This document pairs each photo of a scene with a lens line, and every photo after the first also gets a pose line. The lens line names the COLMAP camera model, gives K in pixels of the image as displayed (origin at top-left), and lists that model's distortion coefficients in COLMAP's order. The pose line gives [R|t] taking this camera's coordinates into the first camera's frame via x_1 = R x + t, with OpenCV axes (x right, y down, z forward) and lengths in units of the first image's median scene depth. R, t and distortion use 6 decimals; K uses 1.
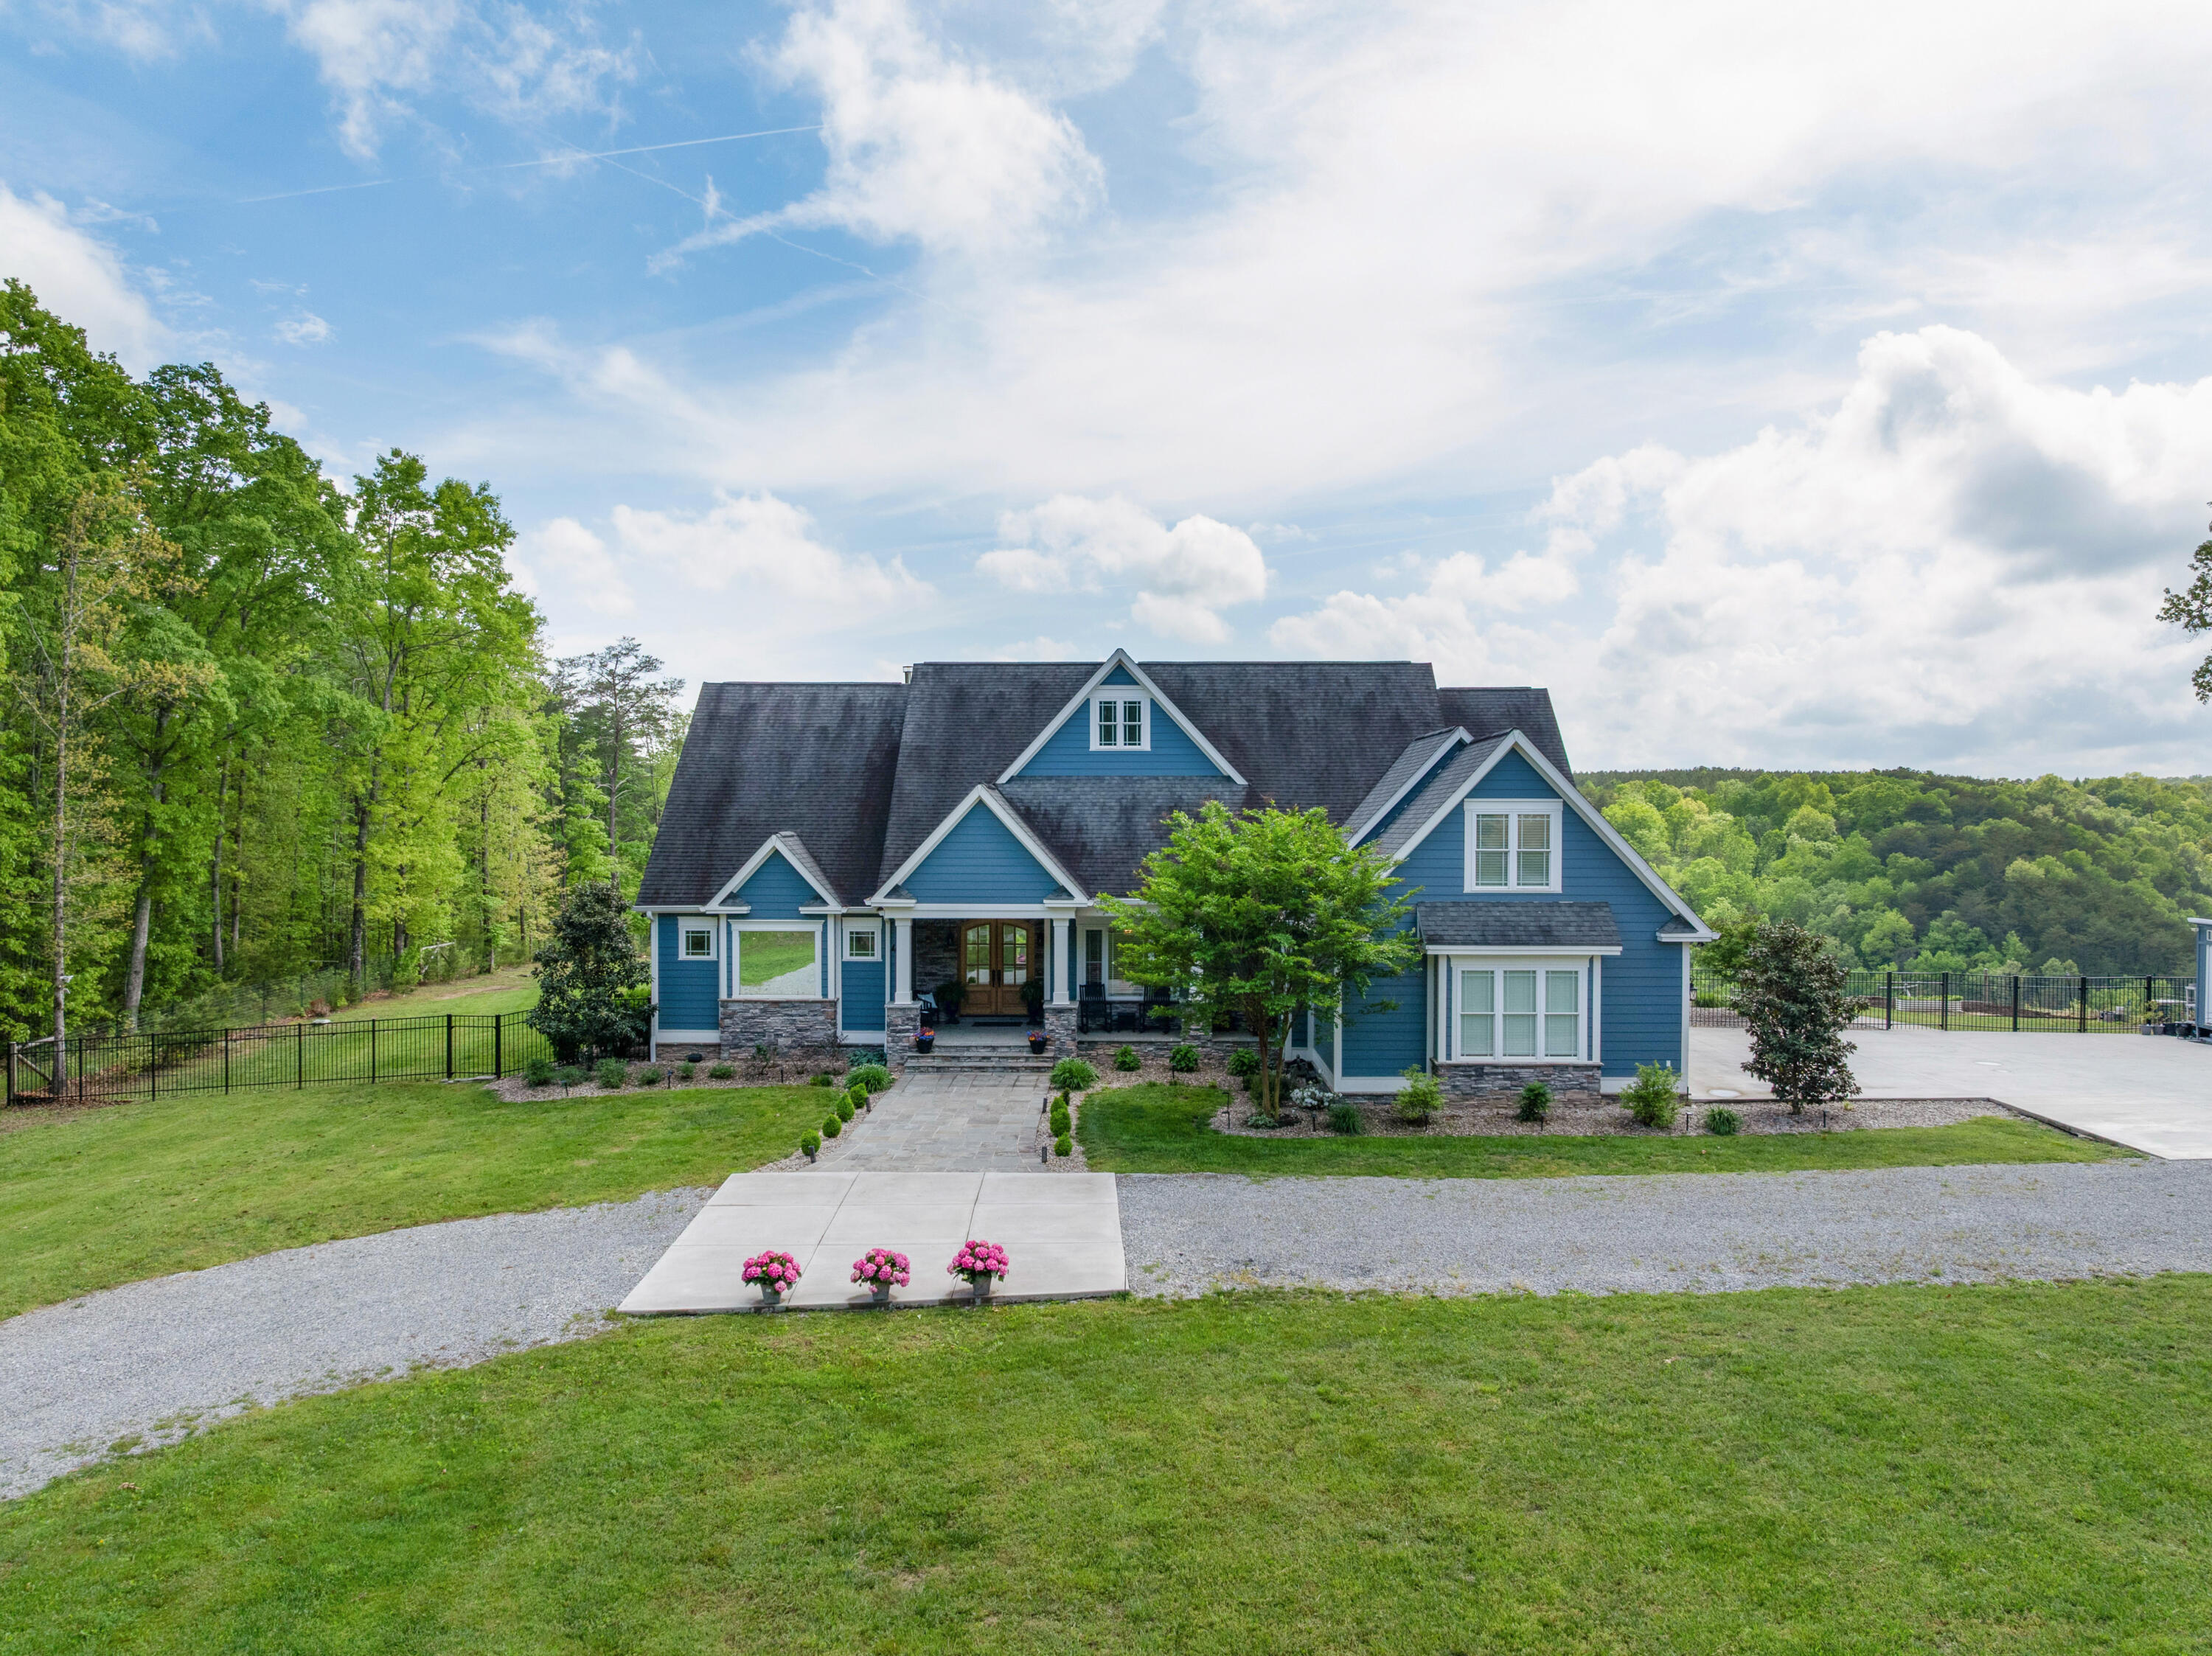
lens RADIAL K [[1588.6, 0, 1128.7], [0, 1588.6, 828.5], [0, 0, 1]] dist [-0.027881, -0.015512]
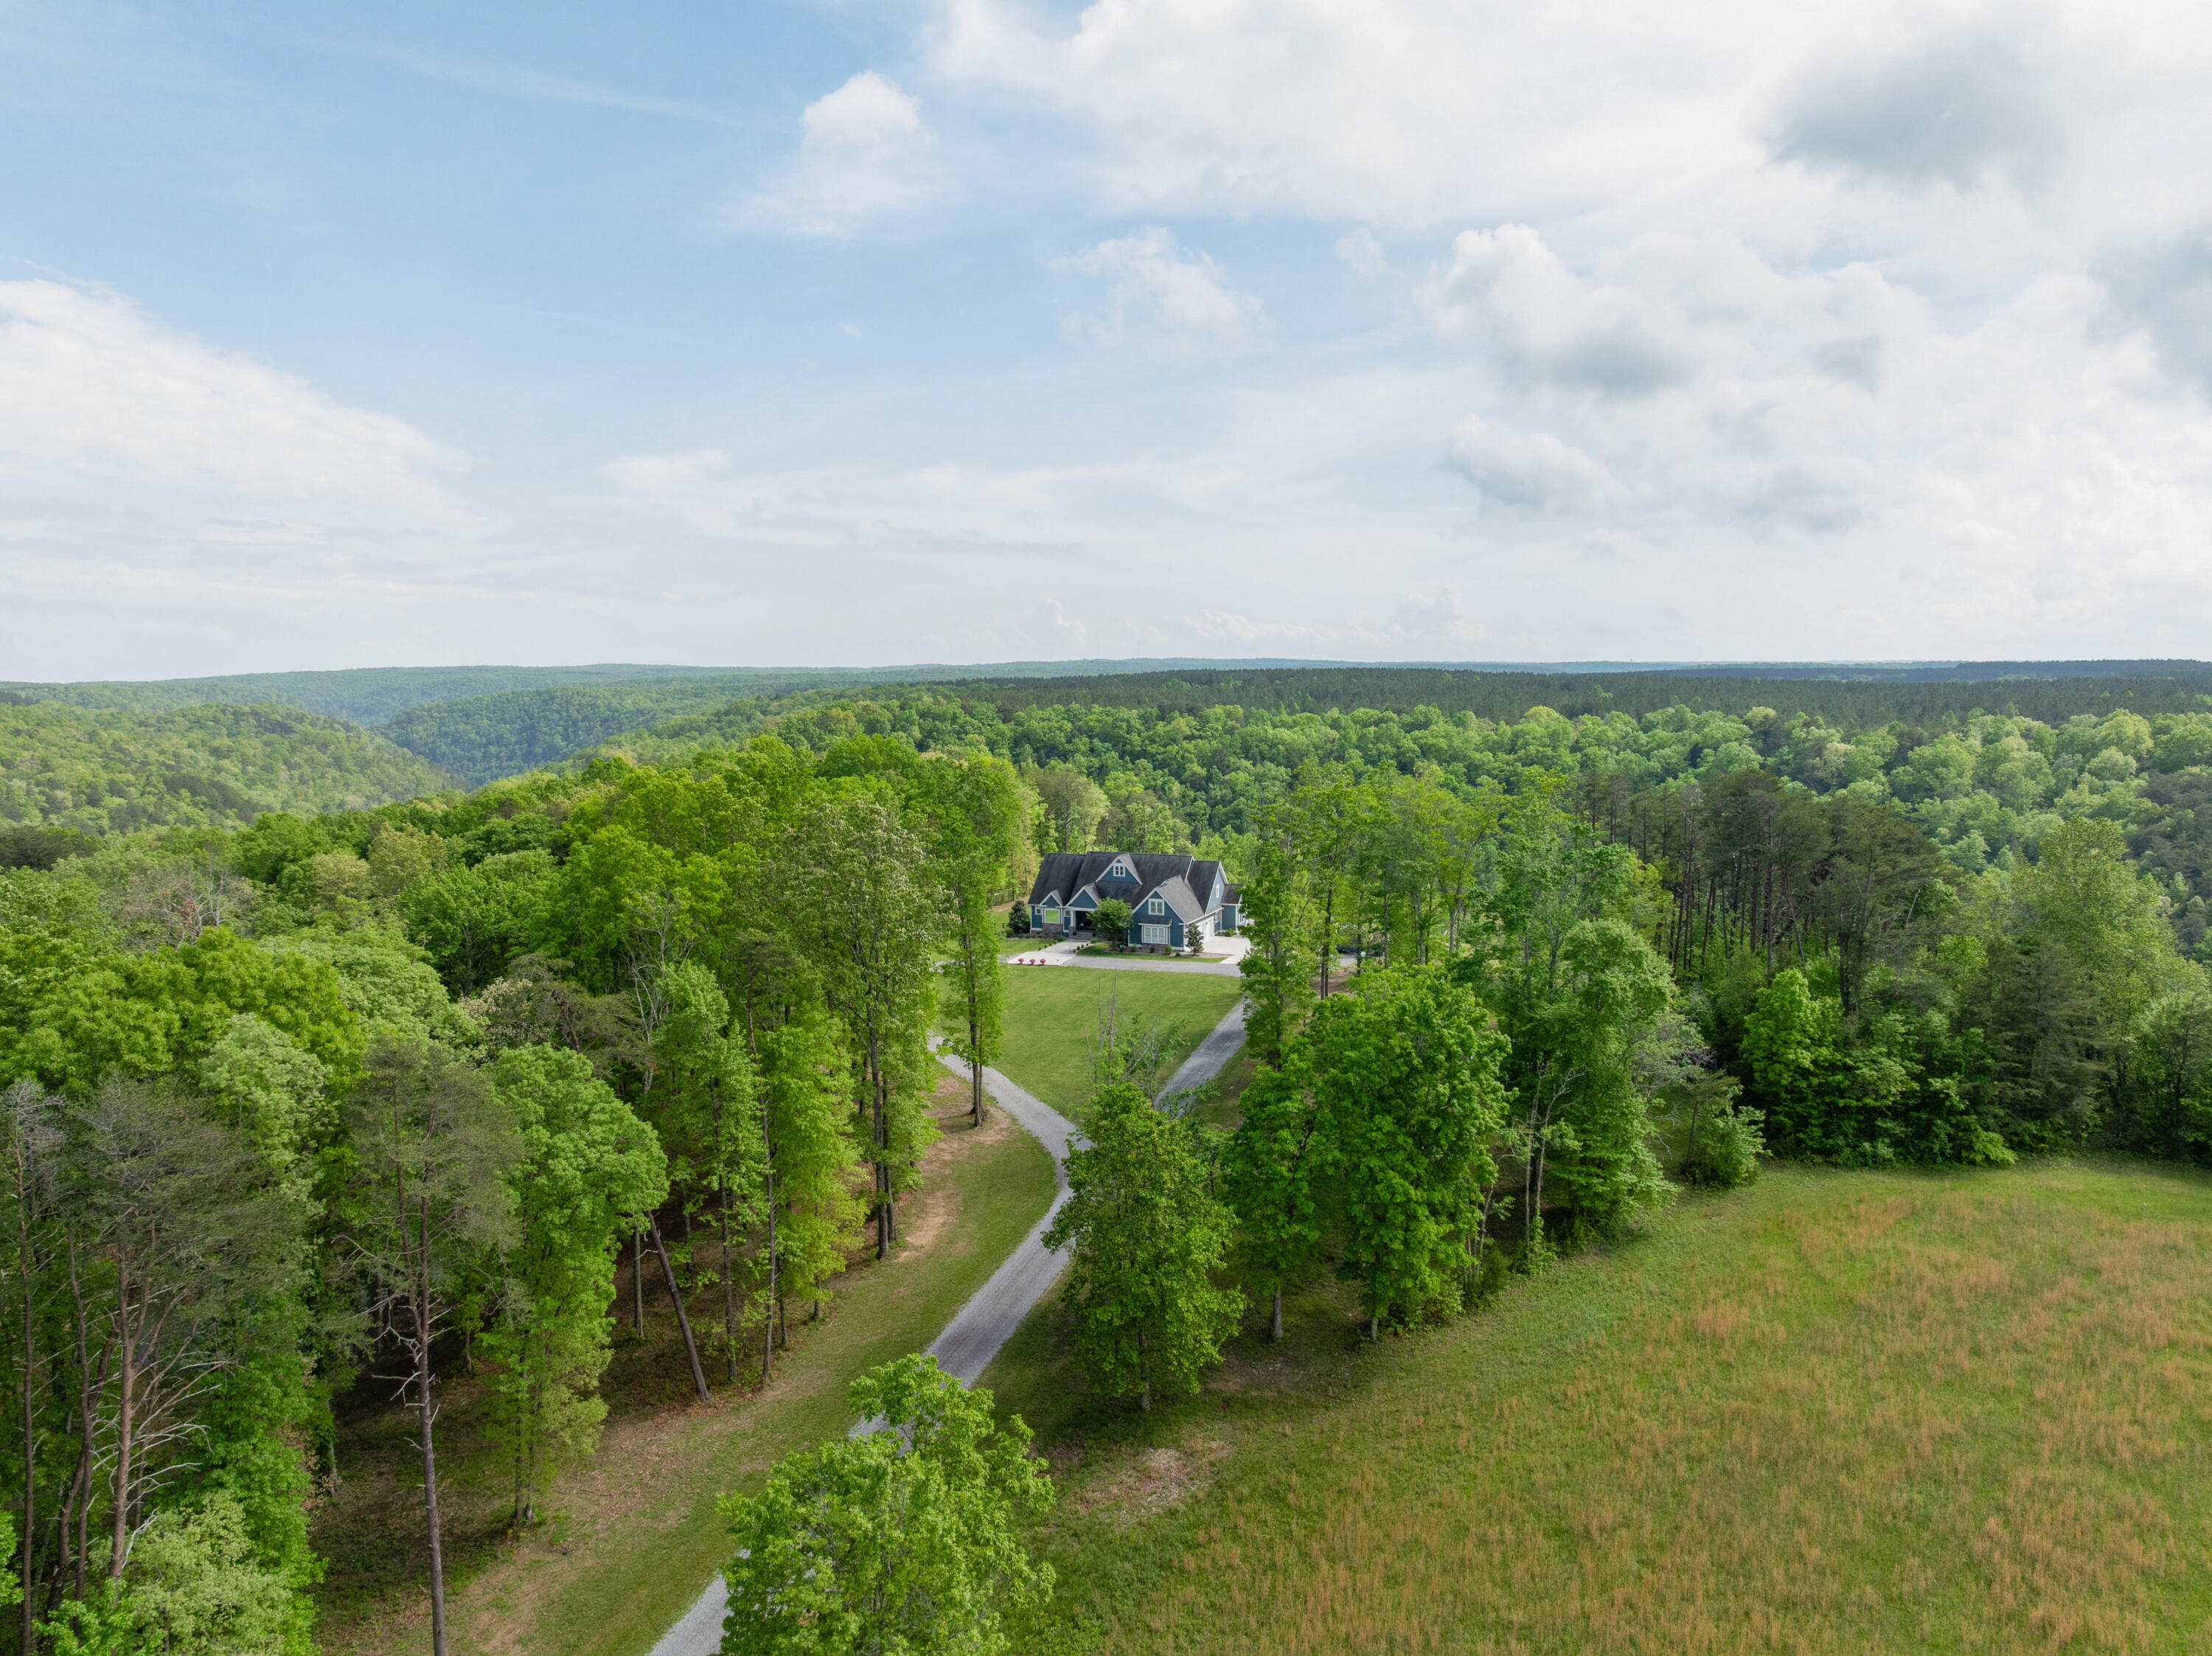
lens RADIAL K [[1588.6, 0, 1088.8], [0, 1588.6, 837.1], [0, 0, 1]] dist [-0.027881, -0.015512]
pose [[0.928450, 0.037209, -0.369589, 1.803035], [-0.000608, 0.995121, 0.098658, -0.685856], [0.371457, -0.091374, 0.923943, -3.739094]]
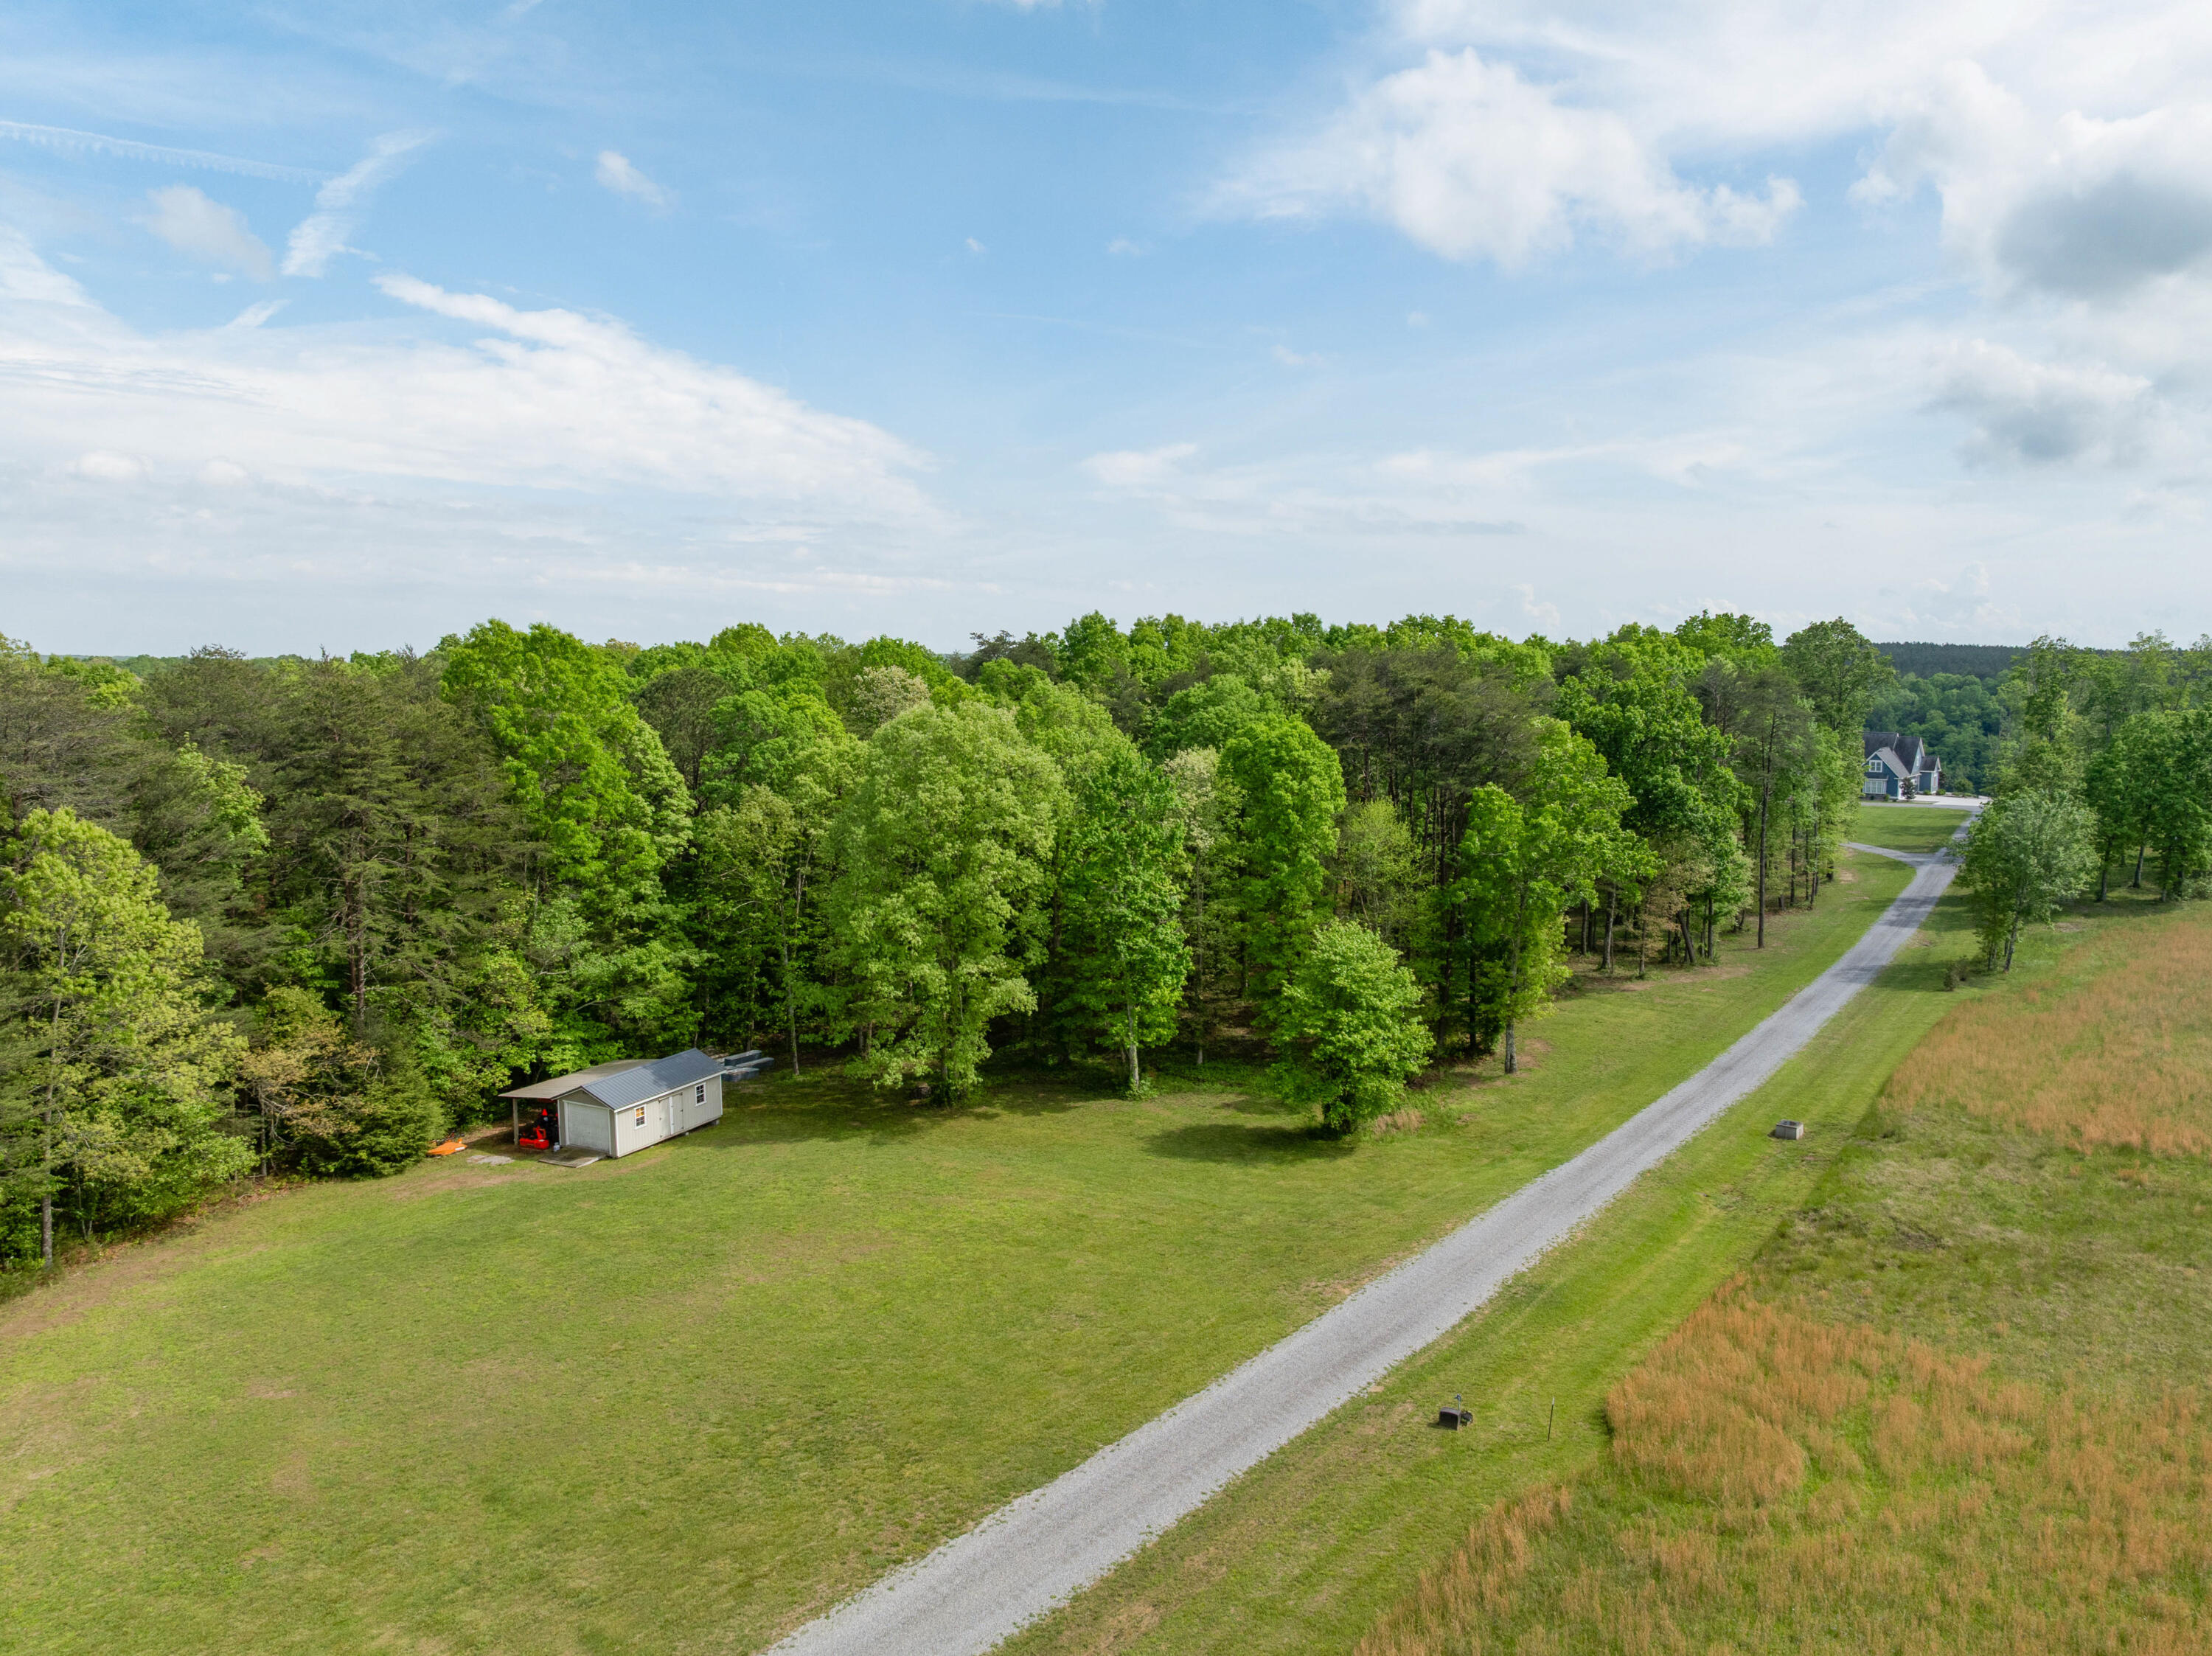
lens RADIAL K [[1598.9, 0, 1088.8], [0, 1598.9, 827.5], [0, 0, 1]] dist [-0.036333, -0.003599]
pose [[0.782526, 0.067098, -0.618992, 1.708938], [-0.006255, 0.994973, 0.099946, -0.367812], [0.622587, -0.074339, 0.779012, -6.233167]]
